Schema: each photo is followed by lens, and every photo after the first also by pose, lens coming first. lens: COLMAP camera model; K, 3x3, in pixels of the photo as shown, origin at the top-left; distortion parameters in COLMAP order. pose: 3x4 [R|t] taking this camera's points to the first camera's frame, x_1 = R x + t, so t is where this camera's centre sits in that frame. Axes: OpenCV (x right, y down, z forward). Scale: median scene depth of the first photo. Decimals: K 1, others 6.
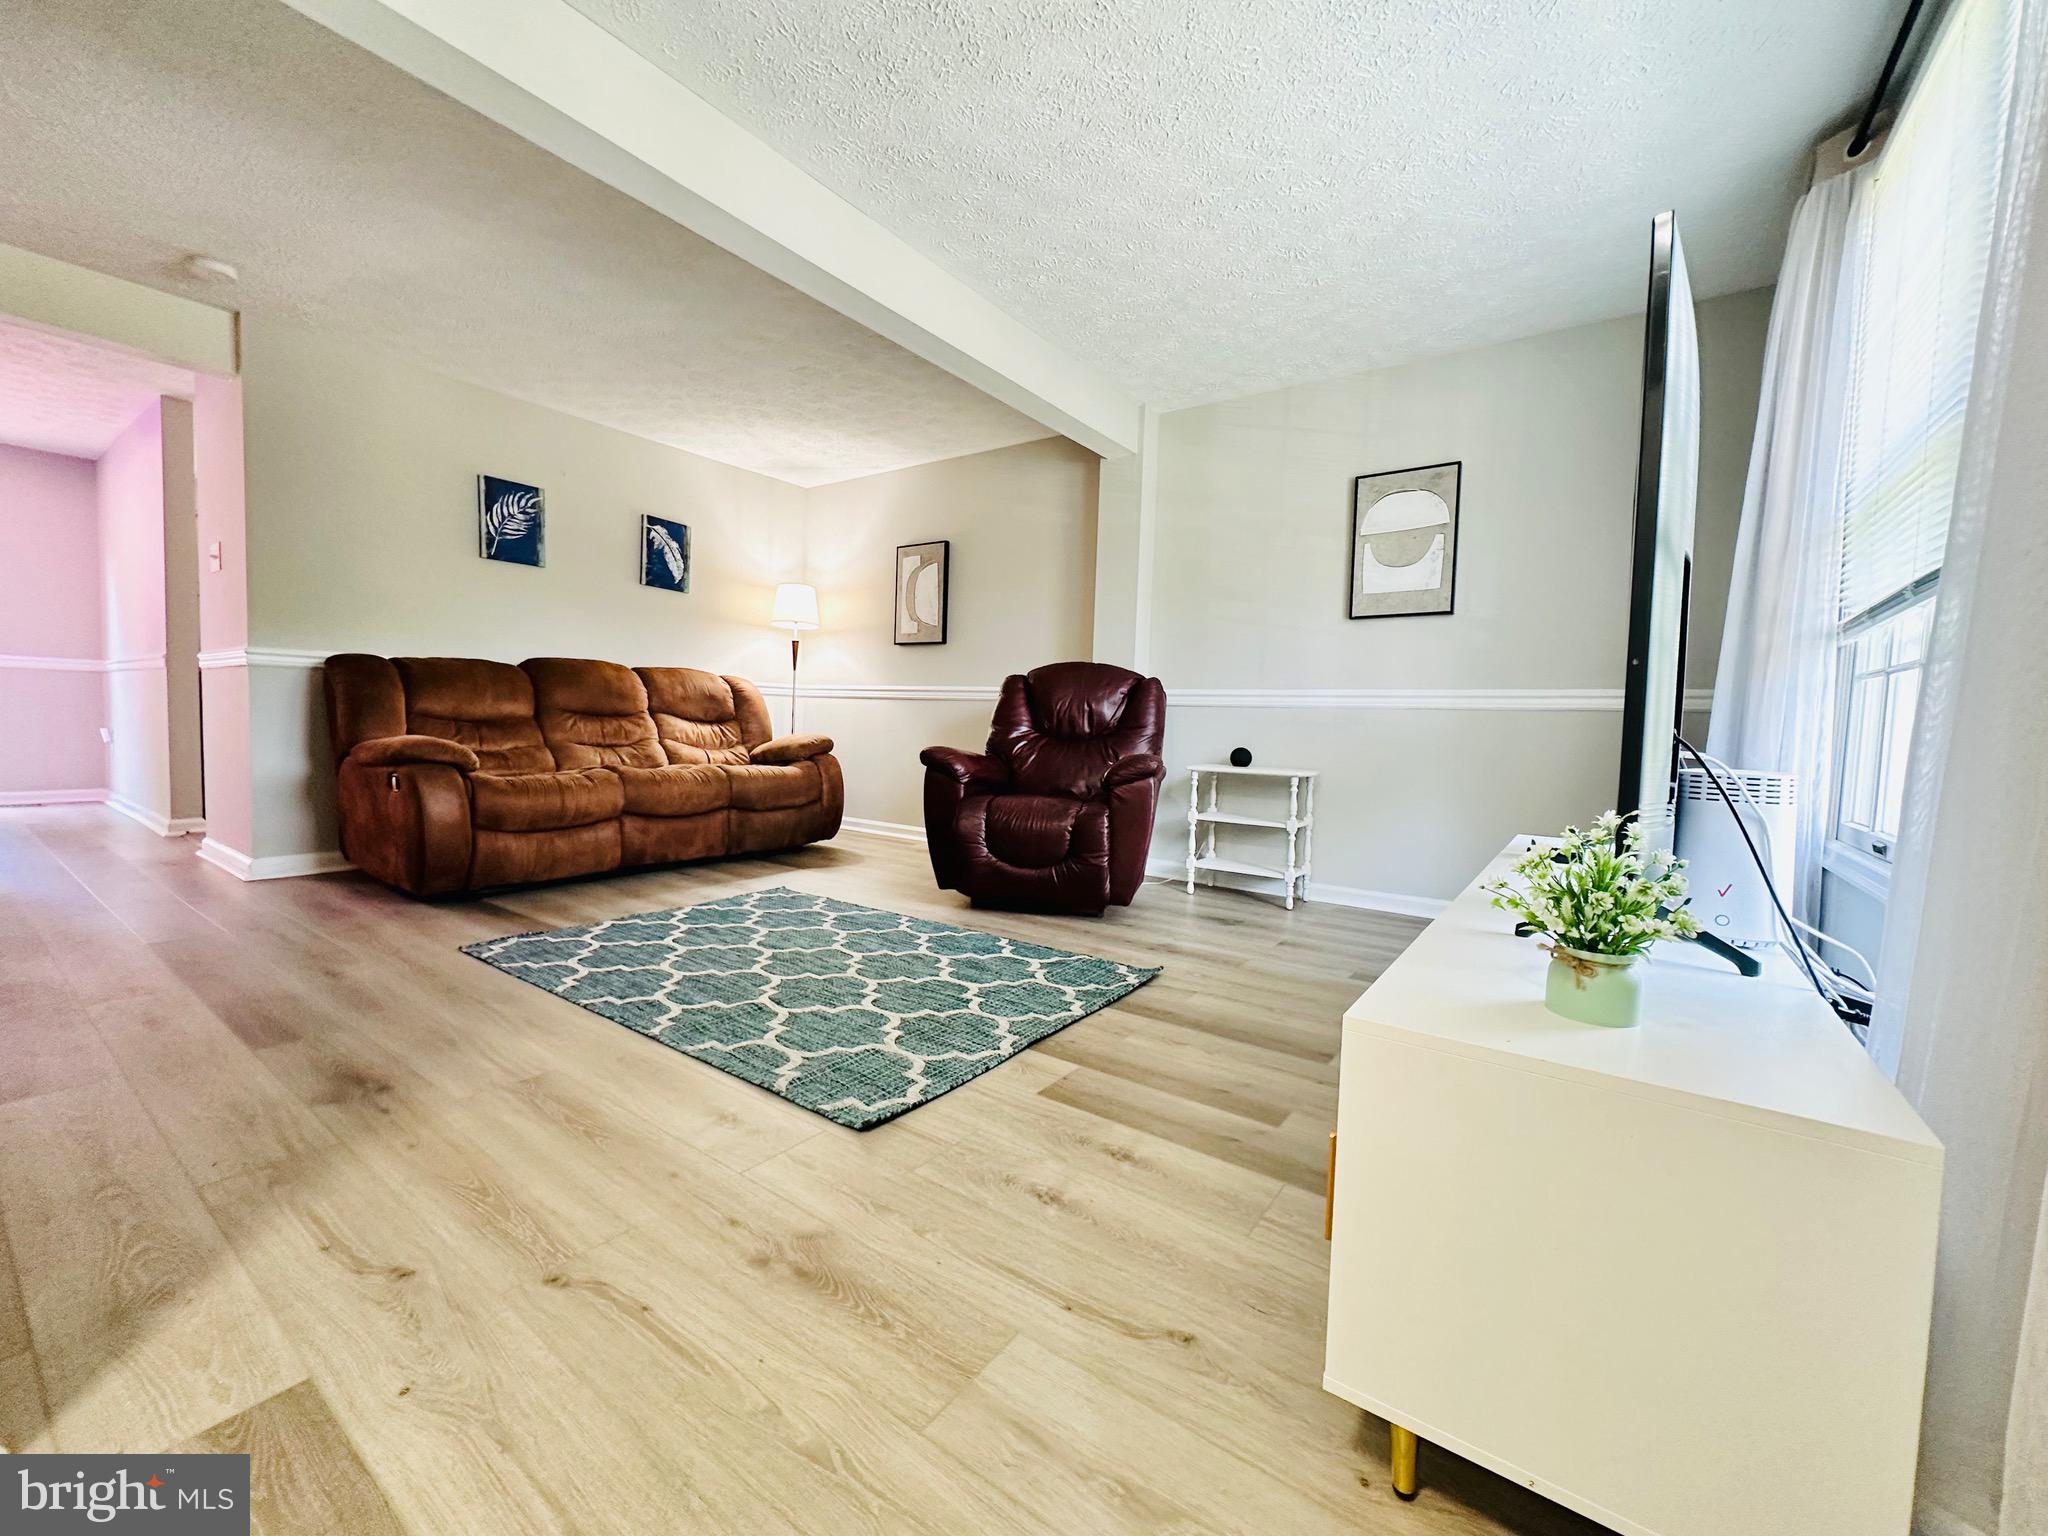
lens RADIAL K [[817.5, 0, 1026.2], [0, 817.5, 771.3], [0, 0, 1]] dist [-0.002405, 0.000790]
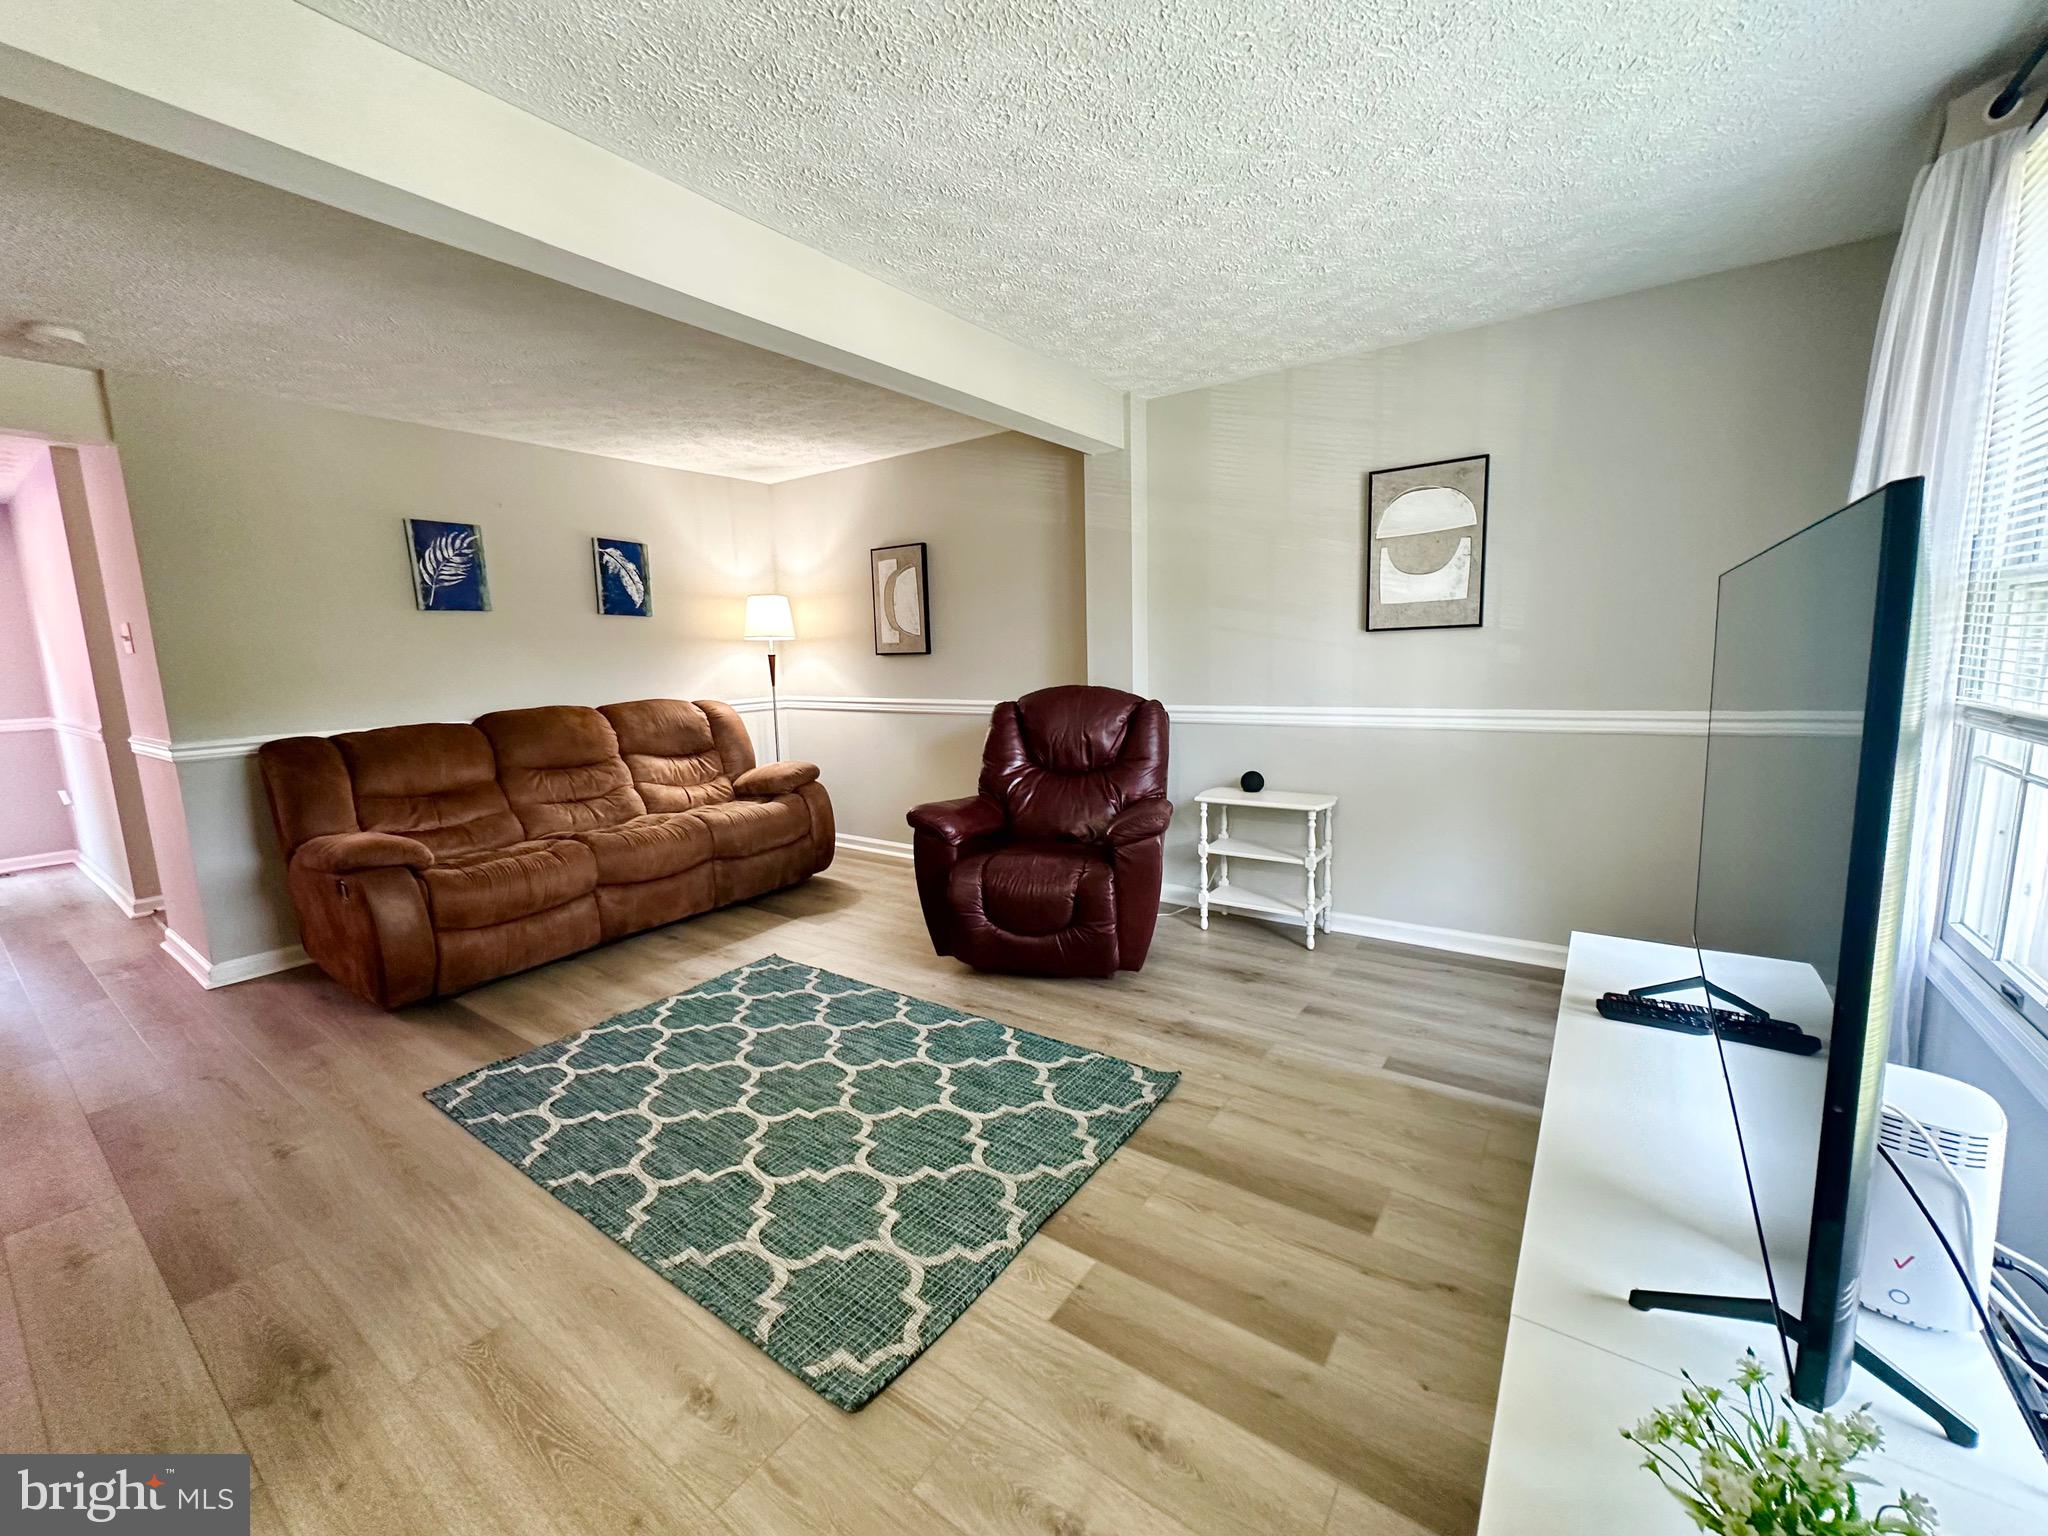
lens RADIAL K [[816.2, 0, 1026.2], [0, 816.2, 771.5], [0, 0, 1]] dist [-0.001211, 0.000348]
pose [[0.998072, -0.061496, -0.008405, 0.015942], [0.061994, 0.994283, 0.086932, -0.140985], [0.003011, -0.087286, 0.996179, 0.082362]]
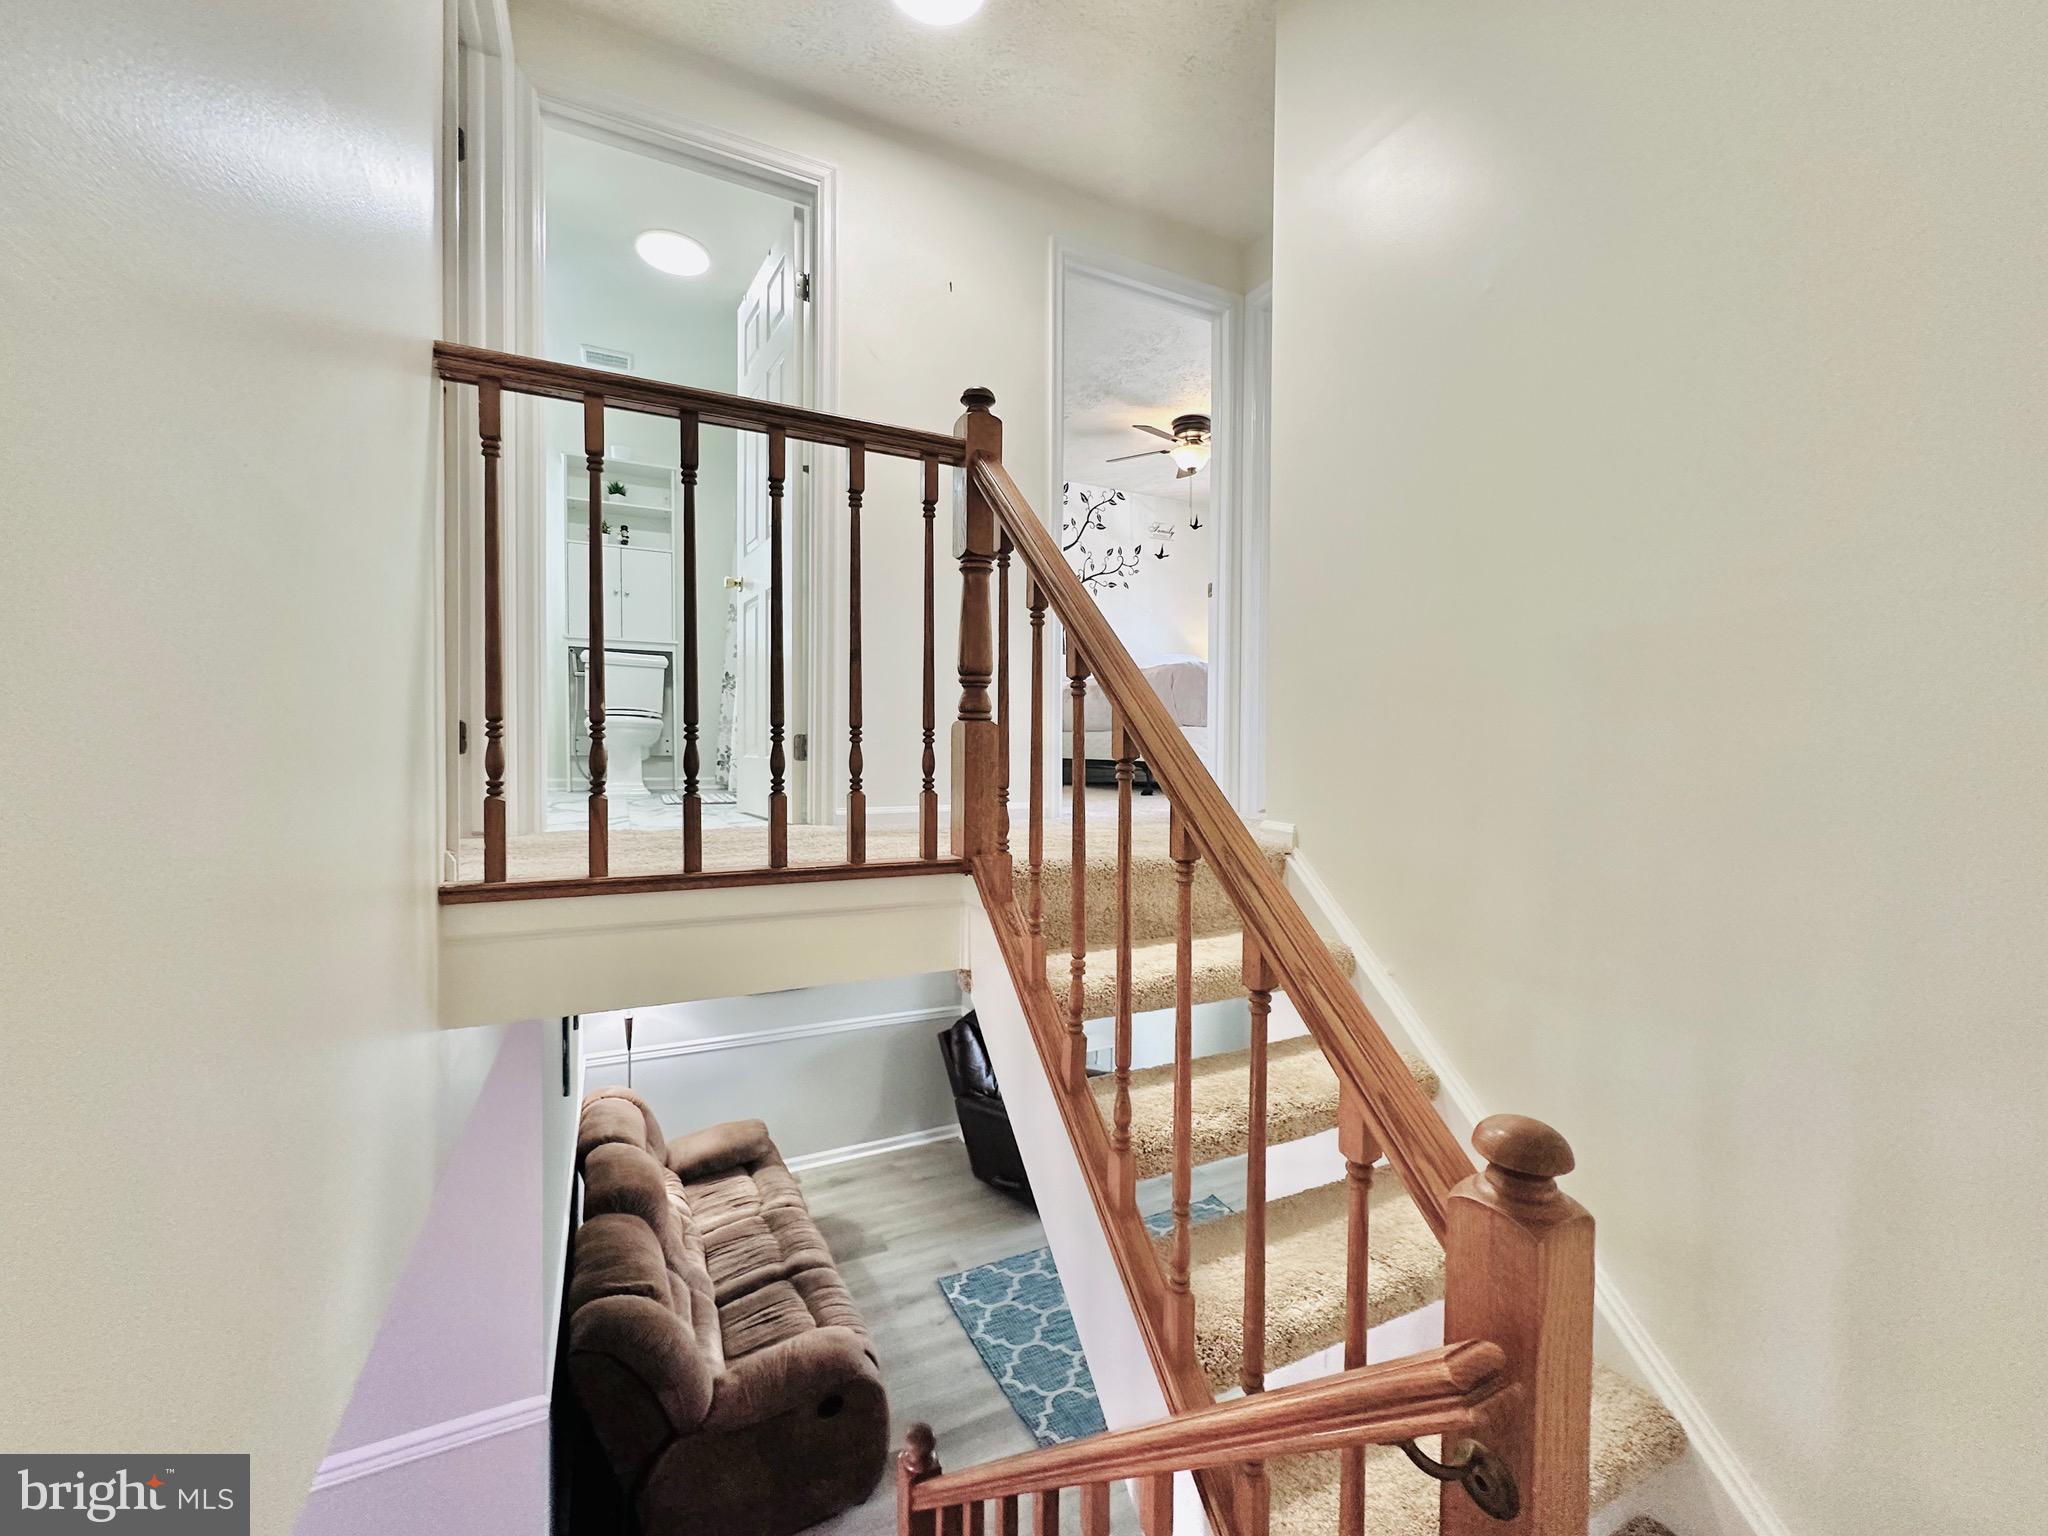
lens RADIAL K [[816.2, 0, 1026.2], [0, 816.2, 771.5], [0, 0, 1]] dist [-0.001211, 0.000348]
pose [[0.473931, -0.050224, 0.879129, -1.325759], [0.066087, 0.997585, 0.021364, -0.654938], [-0.878079, 0.047974, 0.476105, 0.295224]]
